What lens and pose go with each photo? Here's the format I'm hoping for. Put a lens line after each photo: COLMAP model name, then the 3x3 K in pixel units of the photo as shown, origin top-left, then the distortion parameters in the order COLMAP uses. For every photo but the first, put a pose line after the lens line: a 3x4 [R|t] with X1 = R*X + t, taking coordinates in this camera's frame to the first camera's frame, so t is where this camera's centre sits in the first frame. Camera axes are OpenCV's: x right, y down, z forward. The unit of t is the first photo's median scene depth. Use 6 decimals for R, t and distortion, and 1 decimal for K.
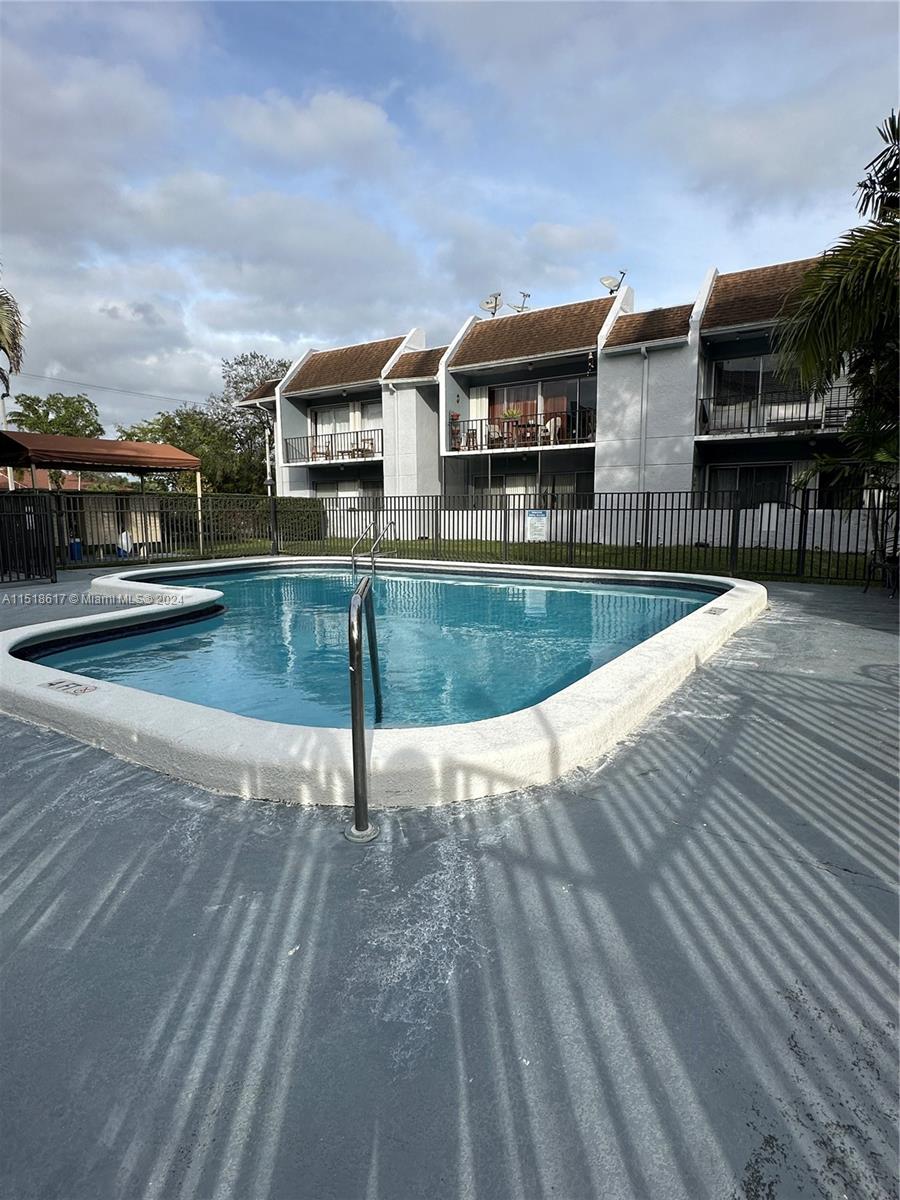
lens RADIAL K [[650.4, 0, 447.8], [0, 650.4, 597.4], [0, 0, 1]] dist [0.002110, 0.000182]
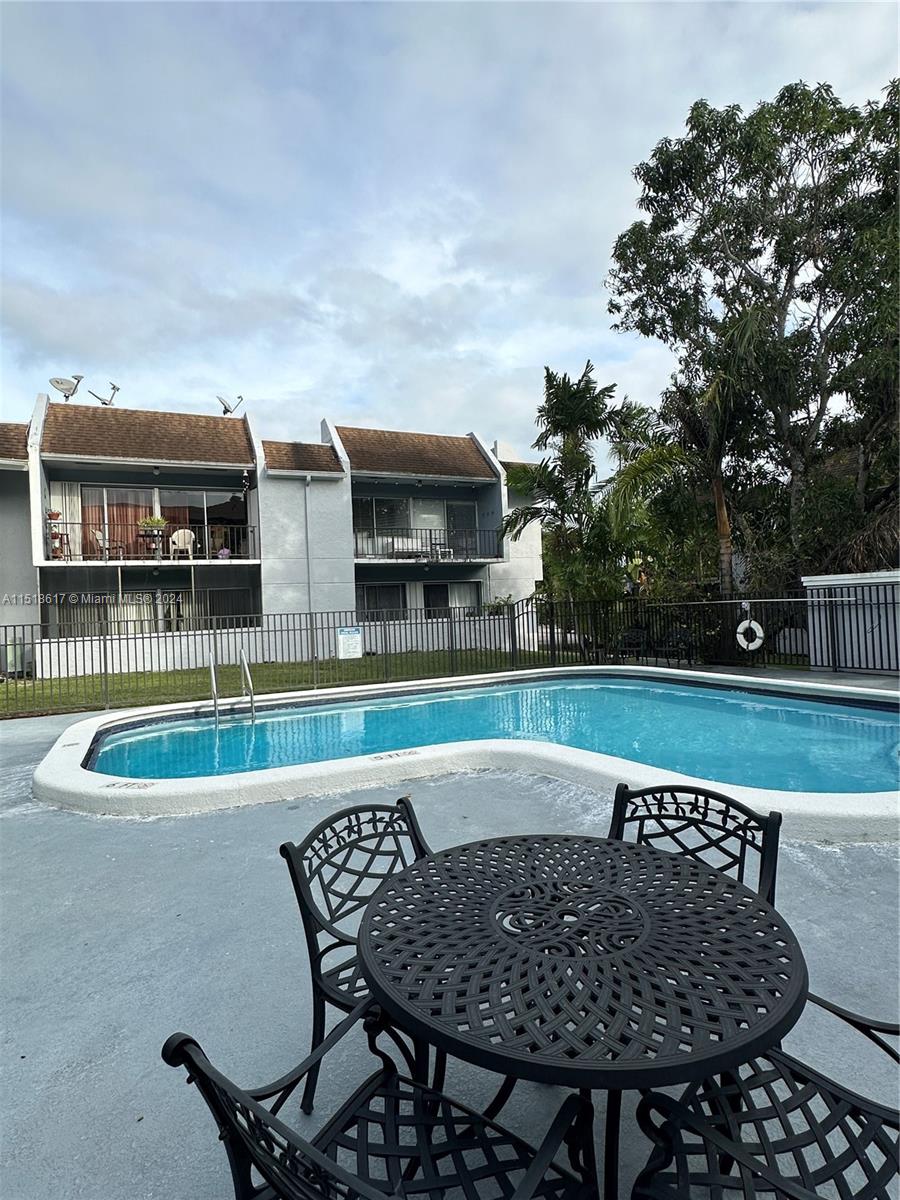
lens RADIAL K [[630.1, 0, 448.7], [0, 630.1, 623.2], [0, 0, 1]] dist [-0.000593, -0.015448]
pose [[0.507156, -0.036214, 0.861093, -0.466142], [0.155414, 0.986581, -0.050043, -0.053922], [-0.847726, 0.159206, 0.505978, 0.303325]]
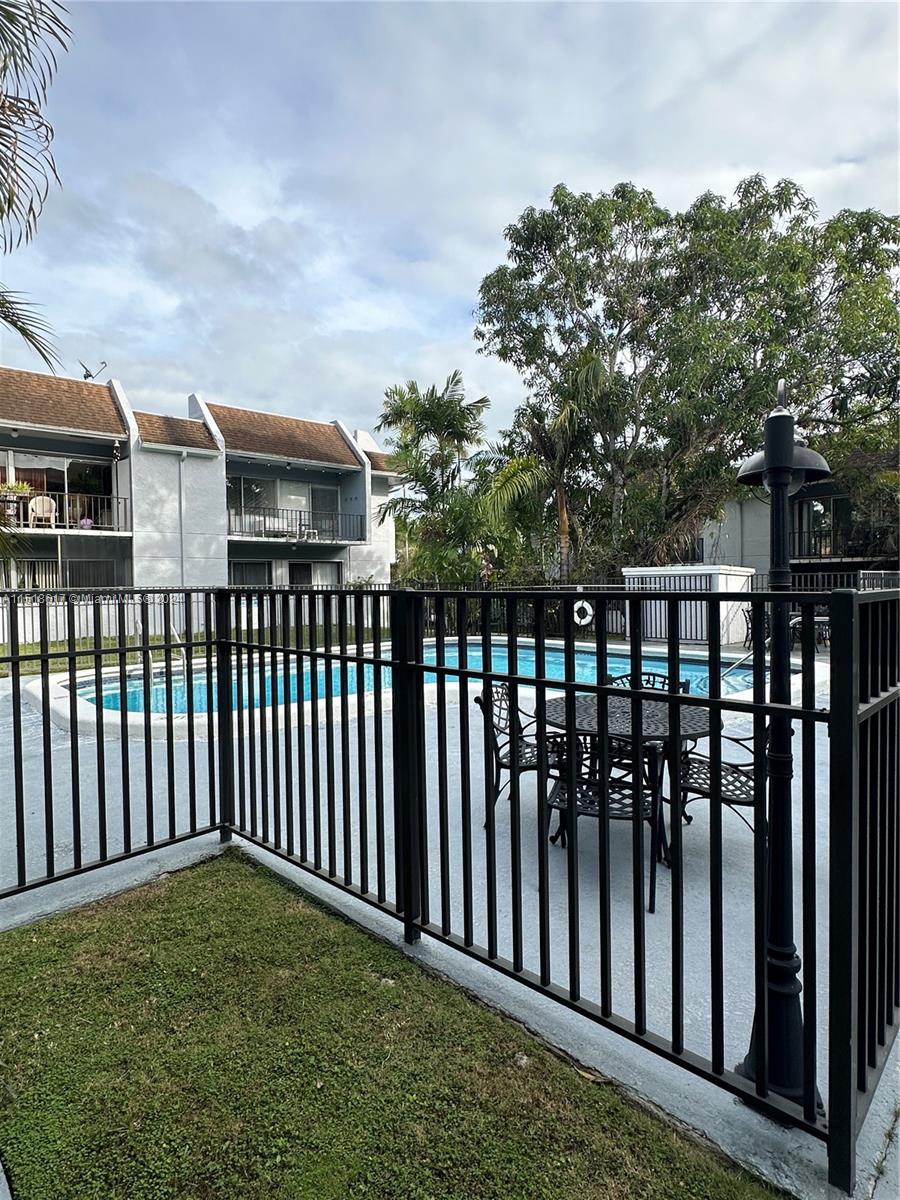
lens RADIAL K [[650.4, 0, 447.8], [0, 650.4, 597.4], [0, 0, 1]] dist [0.002110, 0.000182]
pose [[0.229714, -0.018500, 0.973082, -0.631412], [0.147847, 0.988879, -0.016102, -0.058910], [-0.961963, 0.147566, 0.229894, 0.349227]]
